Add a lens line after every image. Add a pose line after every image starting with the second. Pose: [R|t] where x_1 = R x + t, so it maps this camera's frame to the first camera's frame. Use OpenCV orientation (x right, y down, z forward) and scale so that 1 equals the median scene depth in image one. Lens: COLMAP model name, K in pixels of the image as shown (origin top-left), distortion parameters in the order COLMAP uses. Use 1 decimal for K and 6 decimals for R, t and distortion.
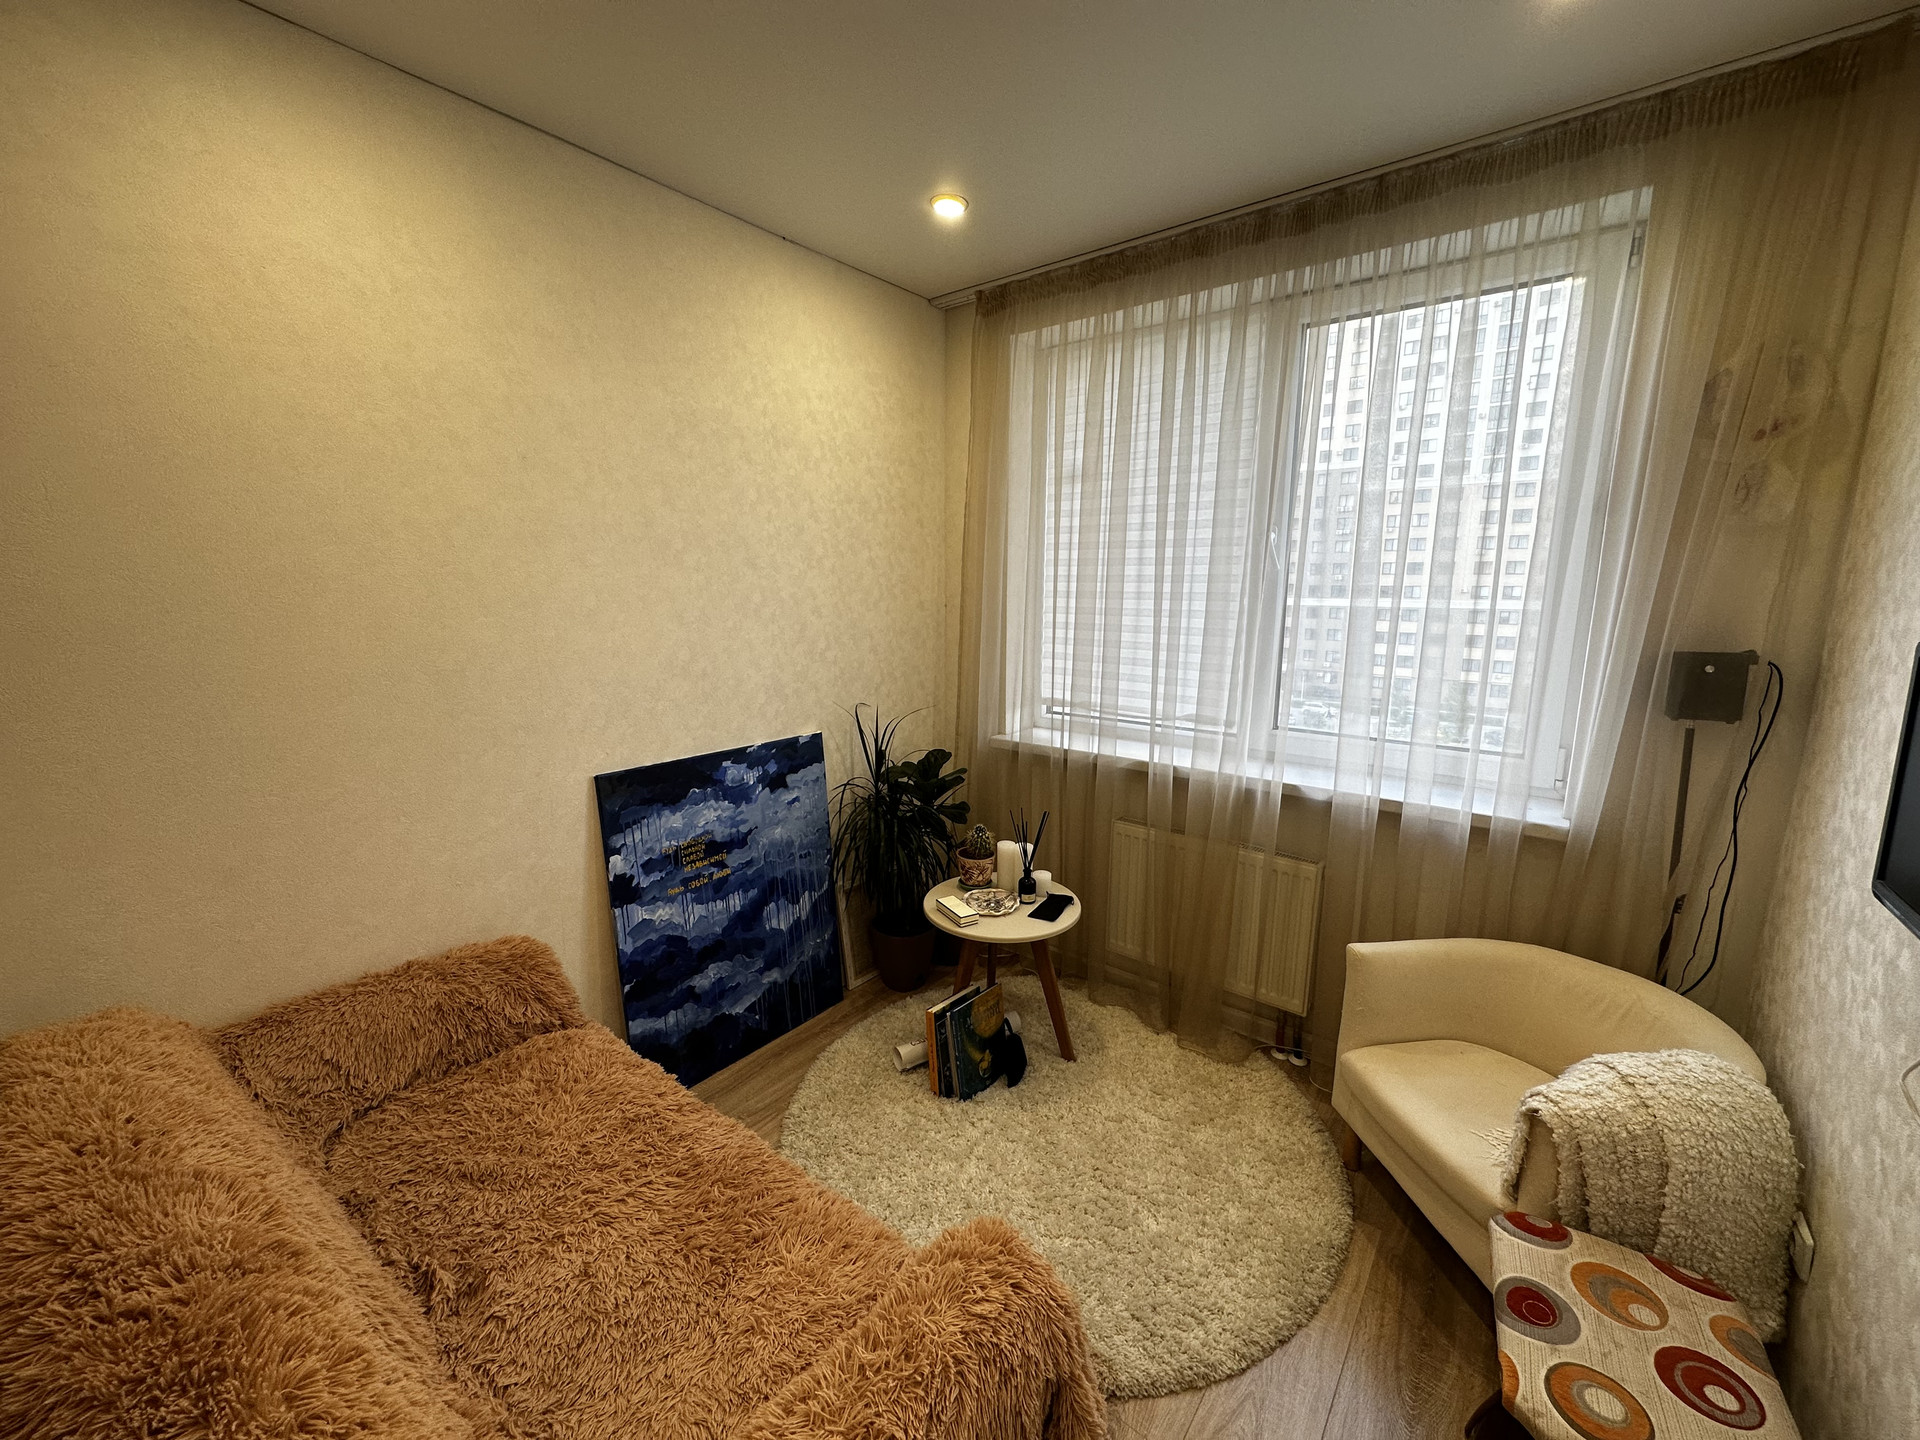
lens RADIAL K [[766.5, 0, 971.9], [0, 766.5, 709.7], [0, 0, 1]] dist [-0.003272, 0.001138]
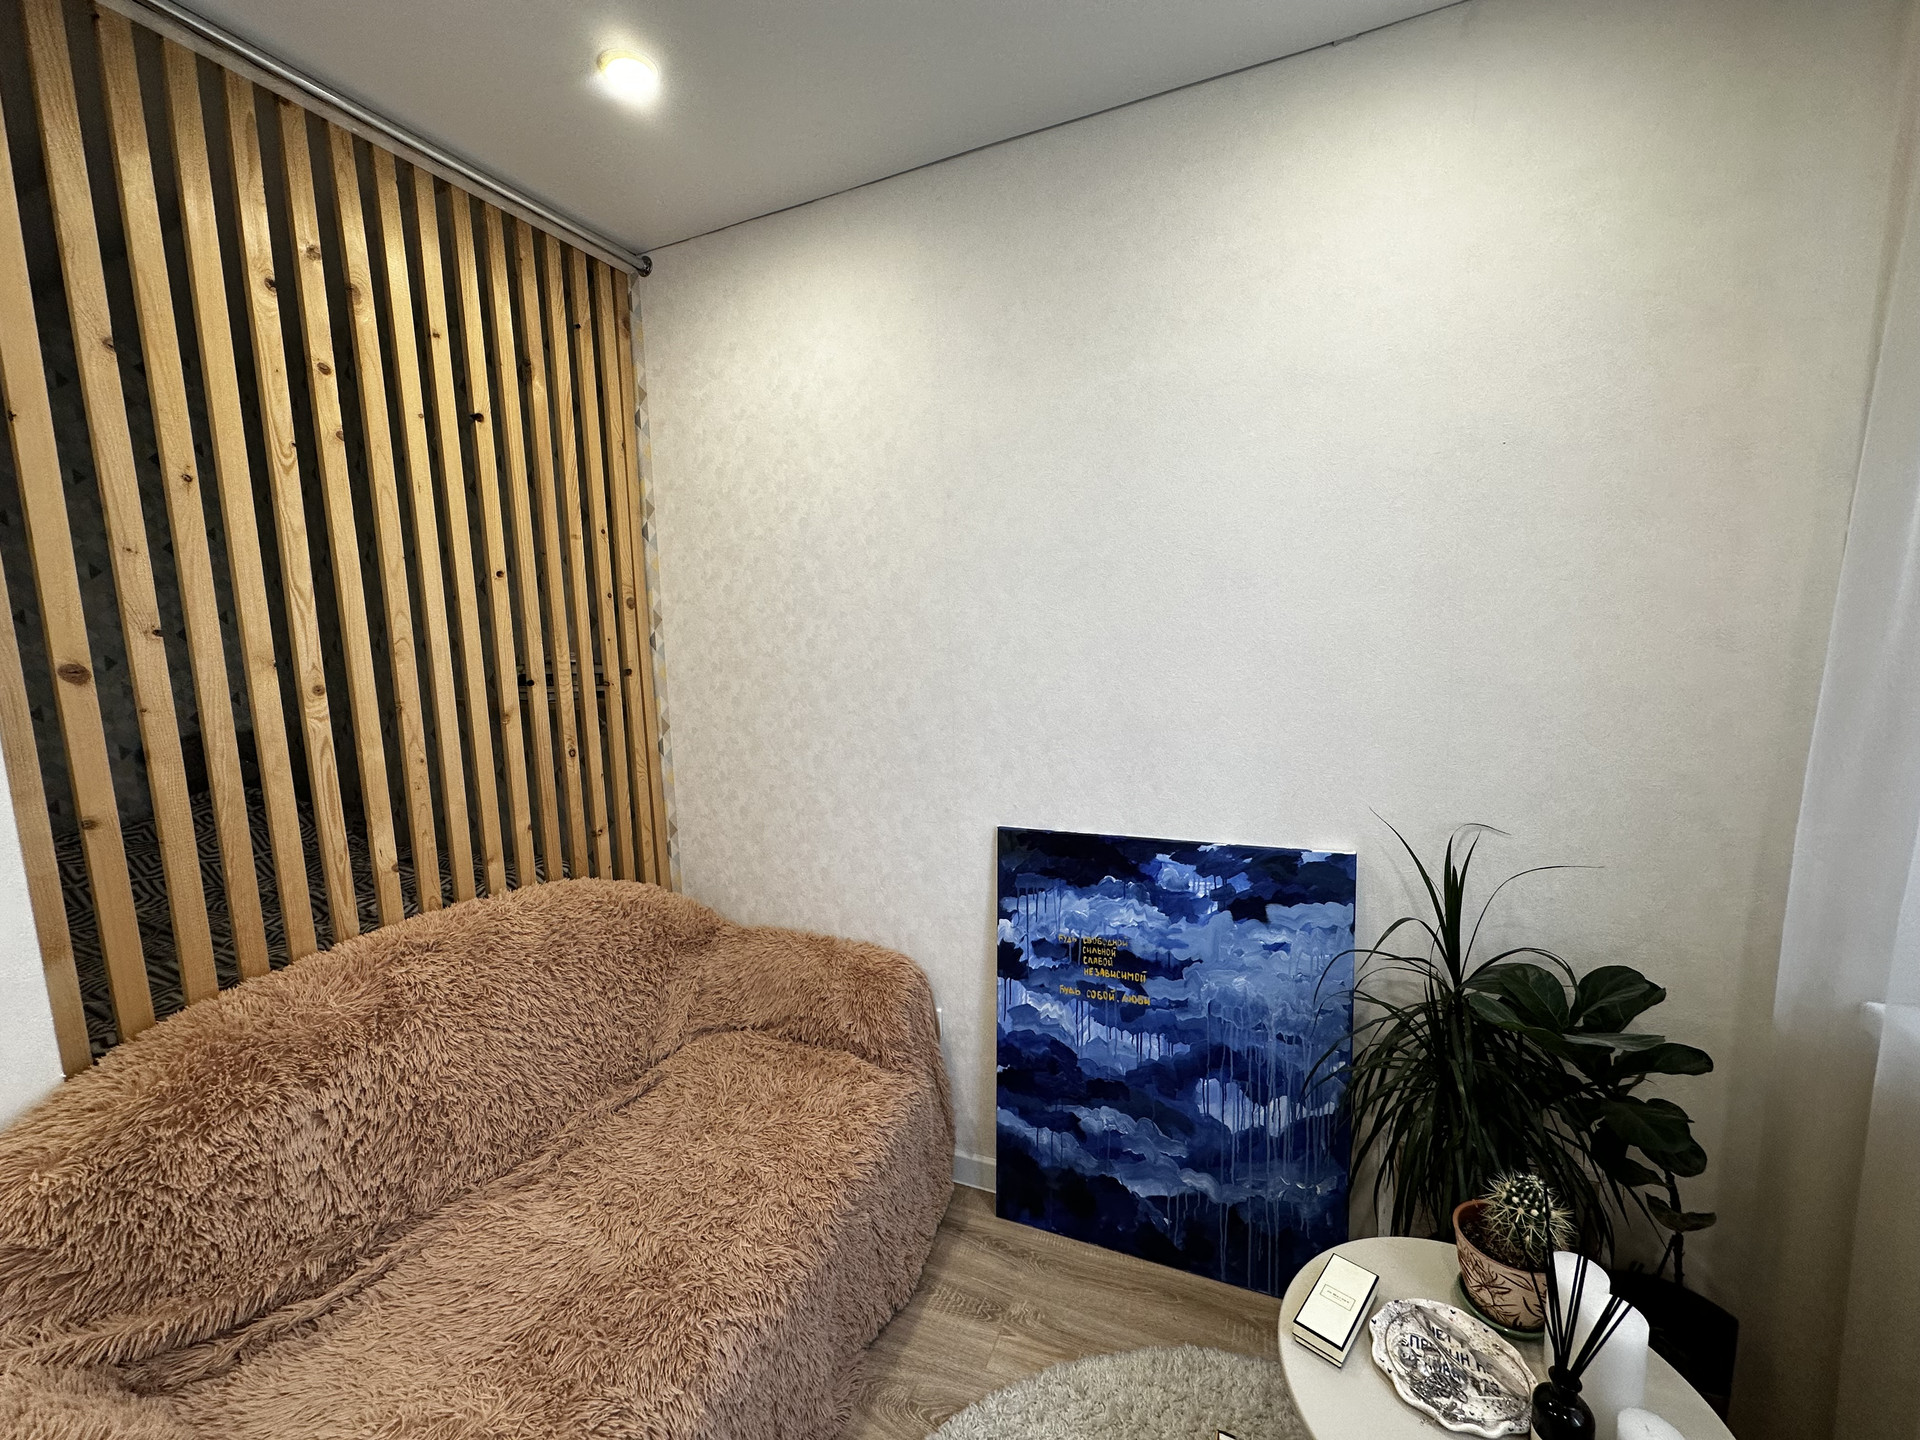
lens RADIAL K [[766.5, 0, 950.0], [0, 766.5, 722.1], [0, 0, 1]] dist [-0.003272, 0.001138]
pose [[0.248674, 0.100786, -0.963329, 0.318162], [-0.127549, 0.989318, 0.070580, -0.082597], [0.960153, 0.105320, 0.258872, 0.600343]]
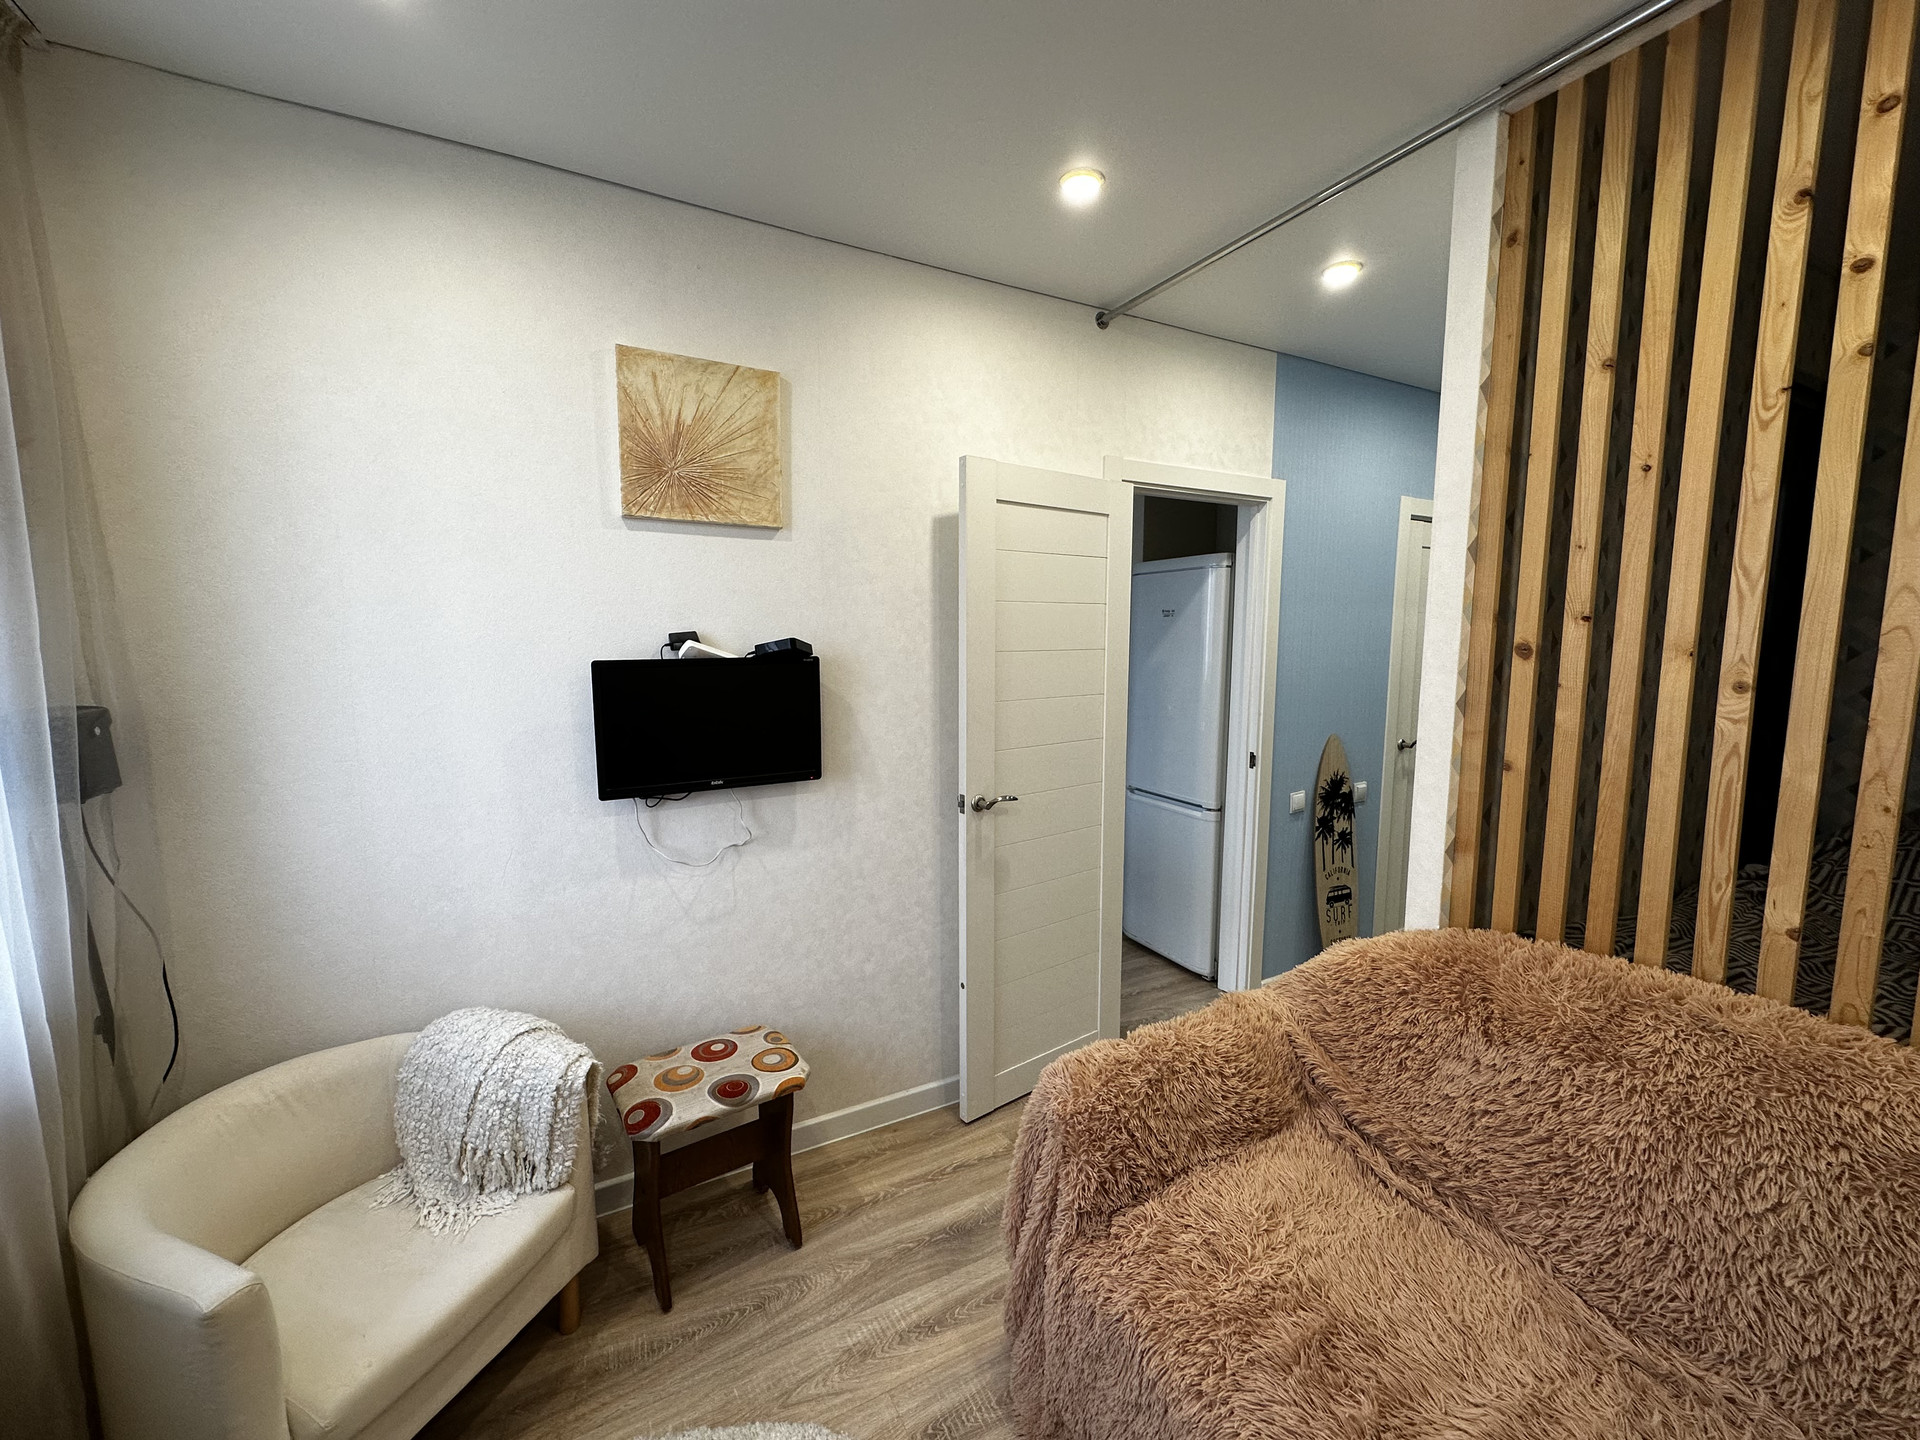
lens RADIAL K [[766.5, 0, 956.7], [0, 766.5, 722.7], [0, 0, 1]] dist [-0.003272, 0.001138]
pose [[-0.913575, -0.052780, 0.403231, -0.122193], [0.062963, 0.961228, 0.268470, -0.147893], [-0.401766, 0.270656, -0.874831, 0.936394]]
